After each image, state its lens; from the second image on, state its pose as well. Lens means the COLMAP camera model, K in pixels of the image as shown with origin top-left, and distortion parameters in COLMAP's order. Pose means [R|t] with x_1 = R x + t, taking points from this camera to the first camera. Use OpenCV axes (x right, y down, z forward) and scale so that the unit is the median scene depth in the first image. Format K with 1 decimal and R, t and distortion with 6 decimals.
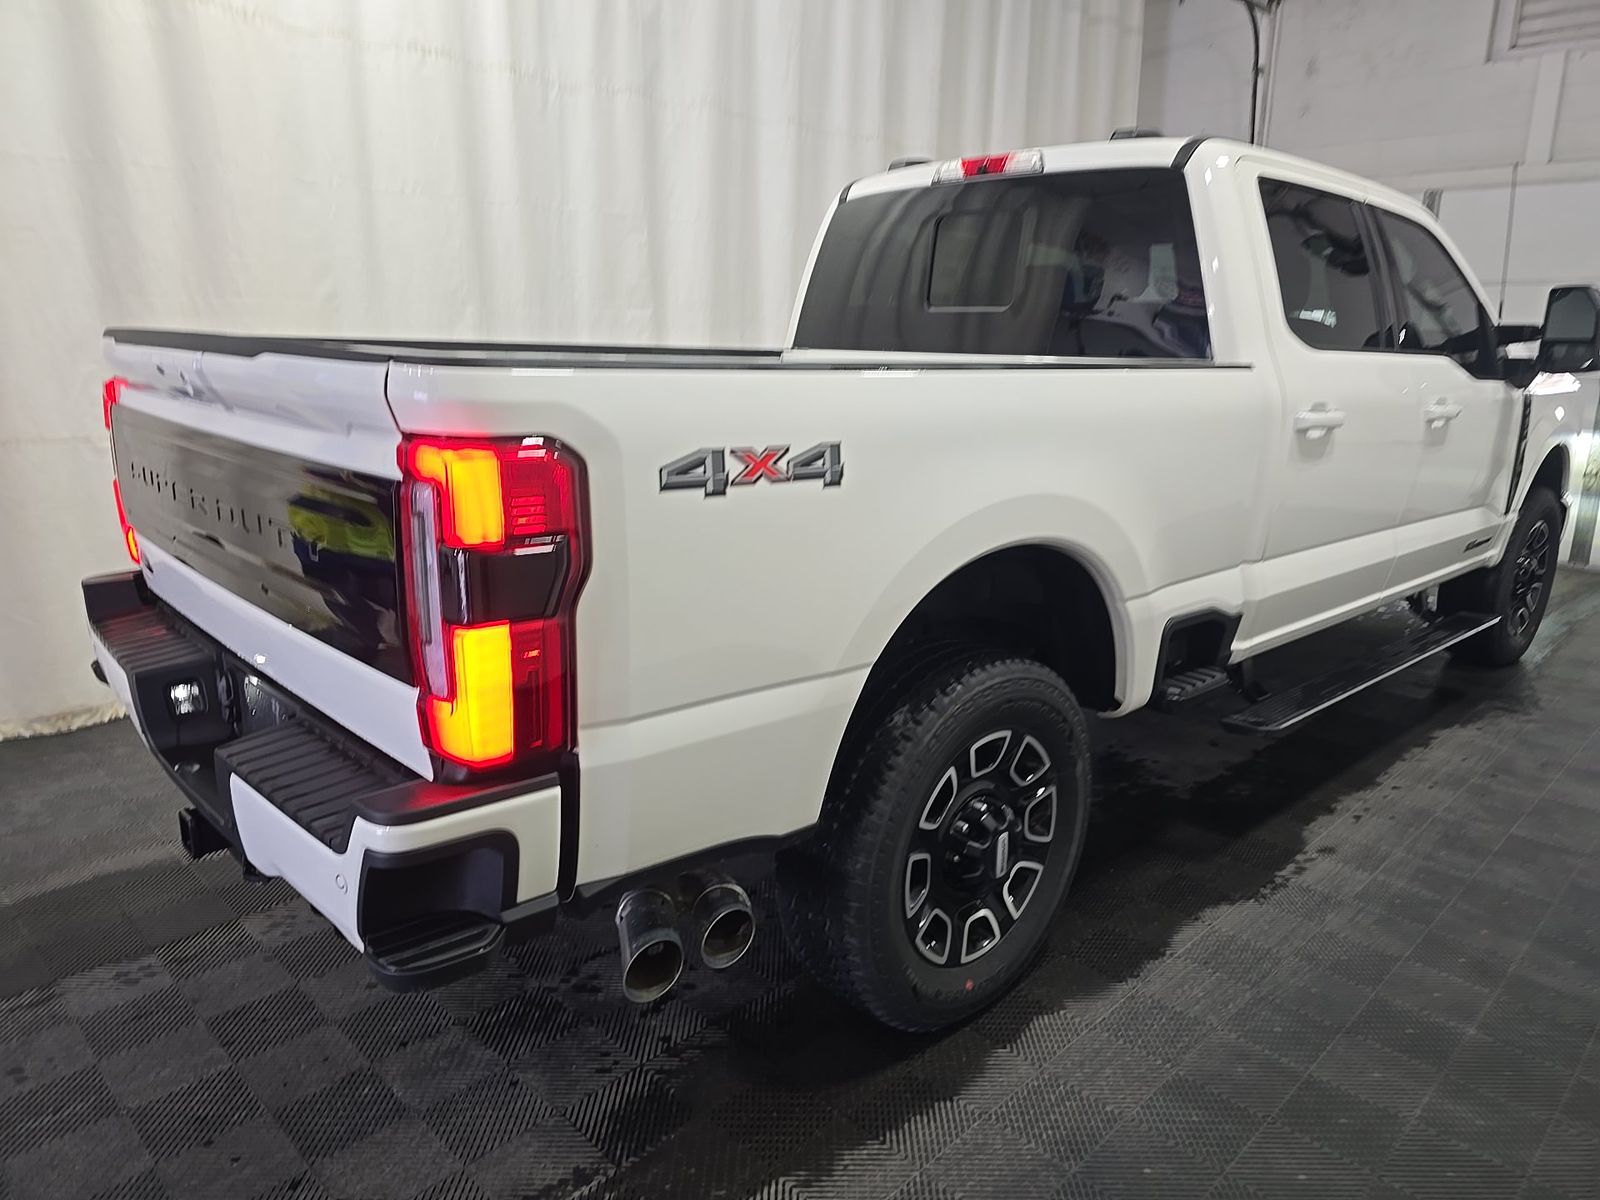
lens RADIAL K [[1073.3, 0, 800.0], [0, 1073.3, 600.0], [0, 0, 1]] dist [0.010431, -0.018052]
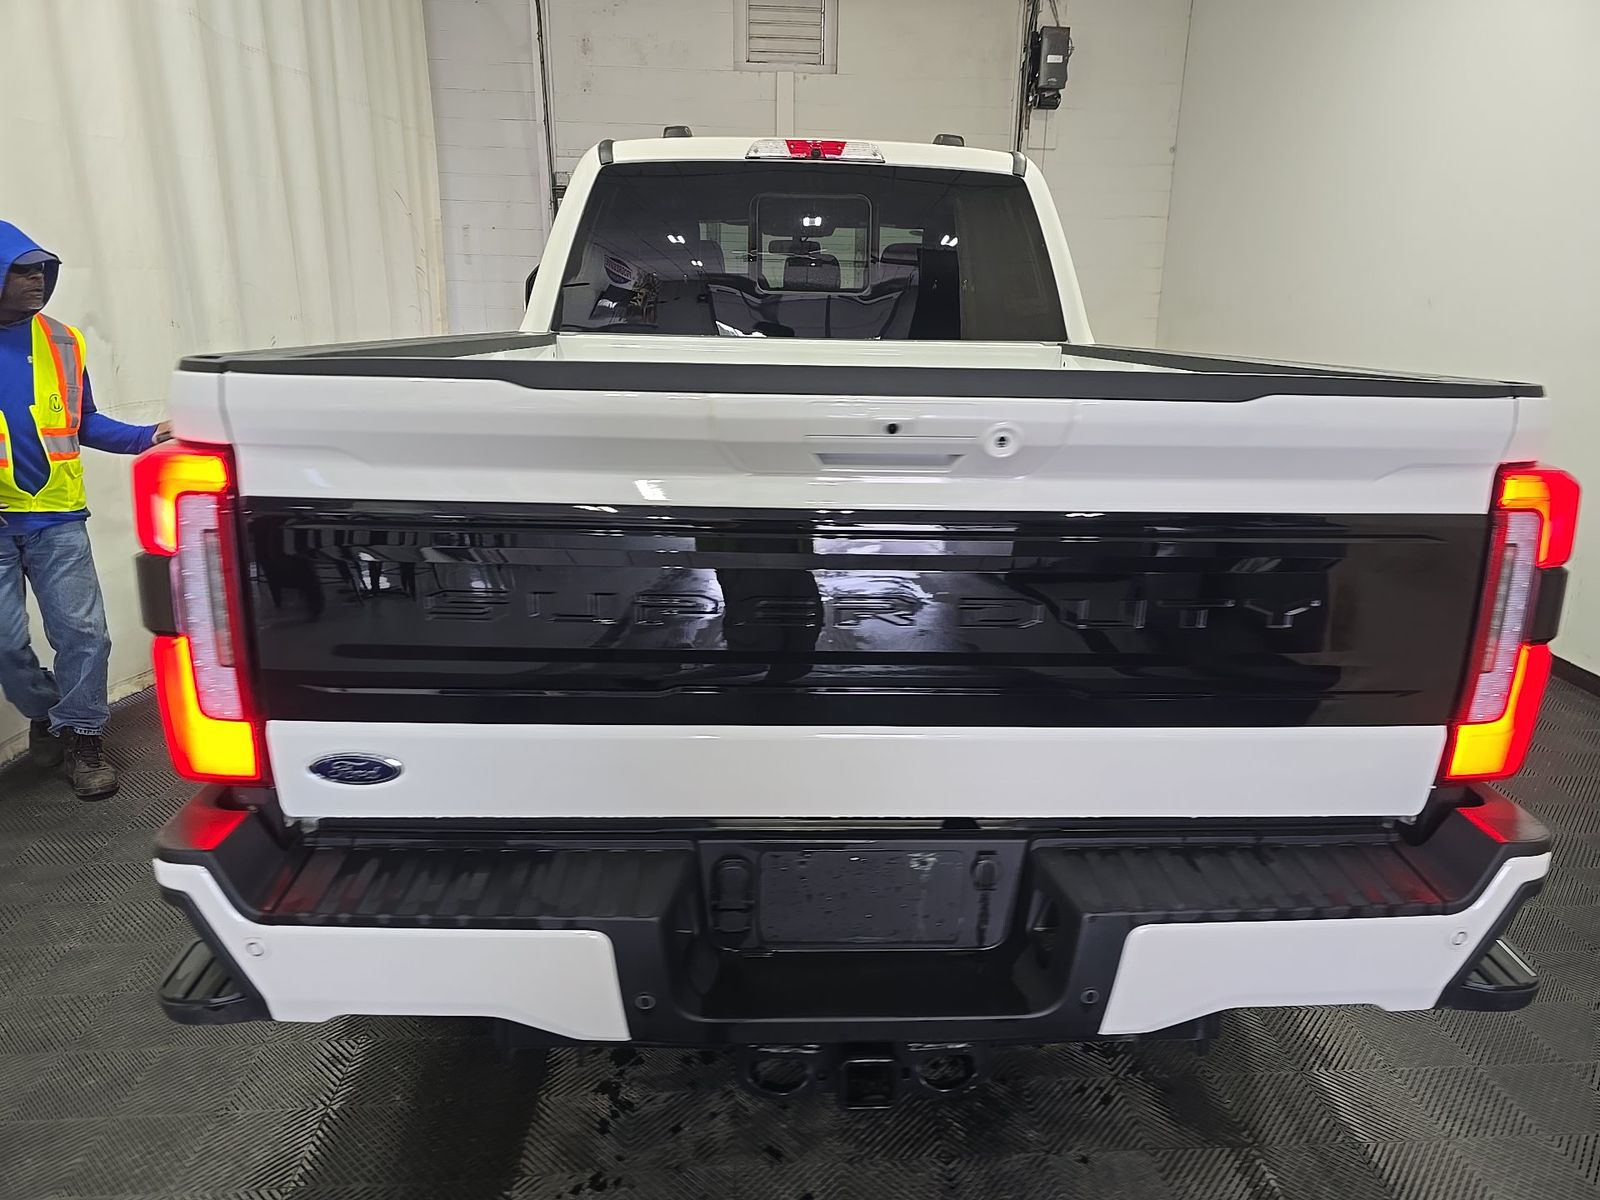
lens RADIAL K [[1053.3, 0, 830.1], [0, 1053.3, 597.0], [0, 0, 1]] dist [0.023447, -0.000379]
pose [[0.625841, -0.214570, 0.749855, -0.645681], [0.180238, 0.975178, 0.128616, -0.118114], [-0.758839, 0.054660, 0.648980, 0.364951]]
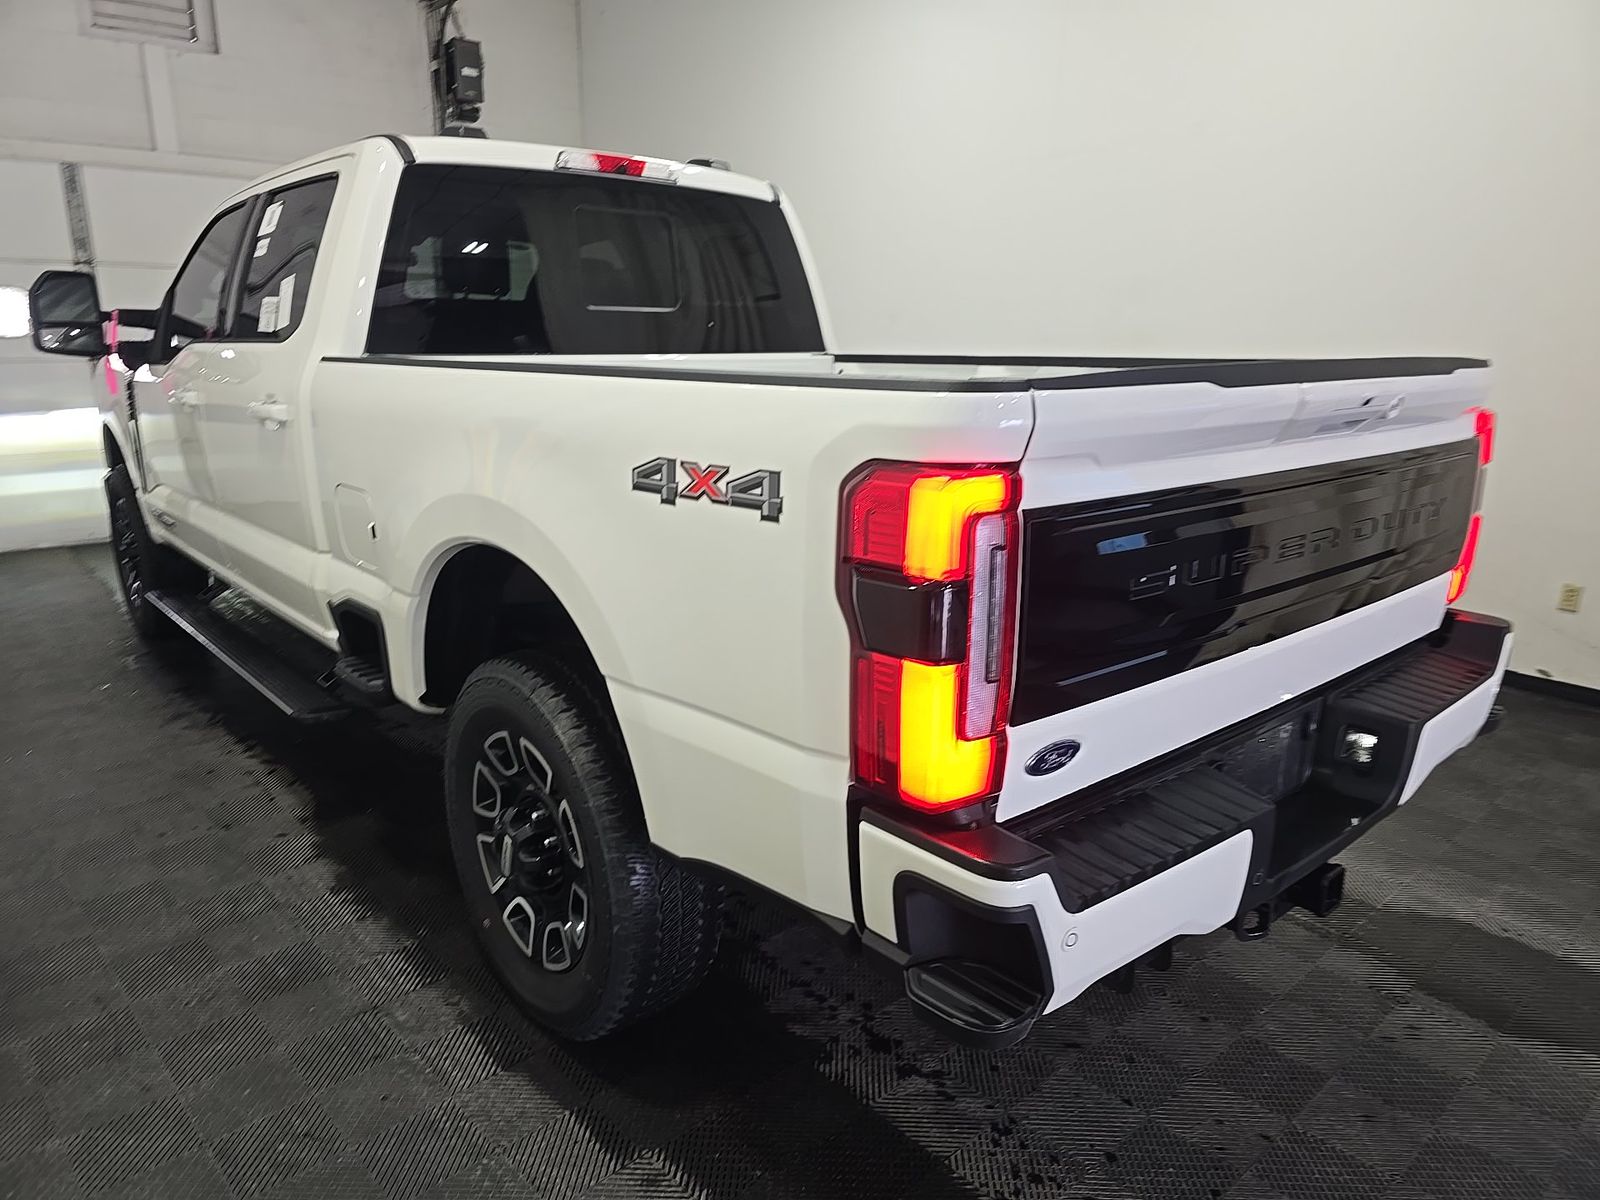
lens RADIAL K [[1073.3, 0, 800.0], [0, 1073.3, 600.0], [0, 0, 1]] dist [0.010431, -0.018052]
pose [[0.006268, -0.262682, 0.964862, -0.888691], [0.231045, 0.939154, 0.254182, -0.236311], [-0.972923, 0.221333, 0.066578, 0.850597]]
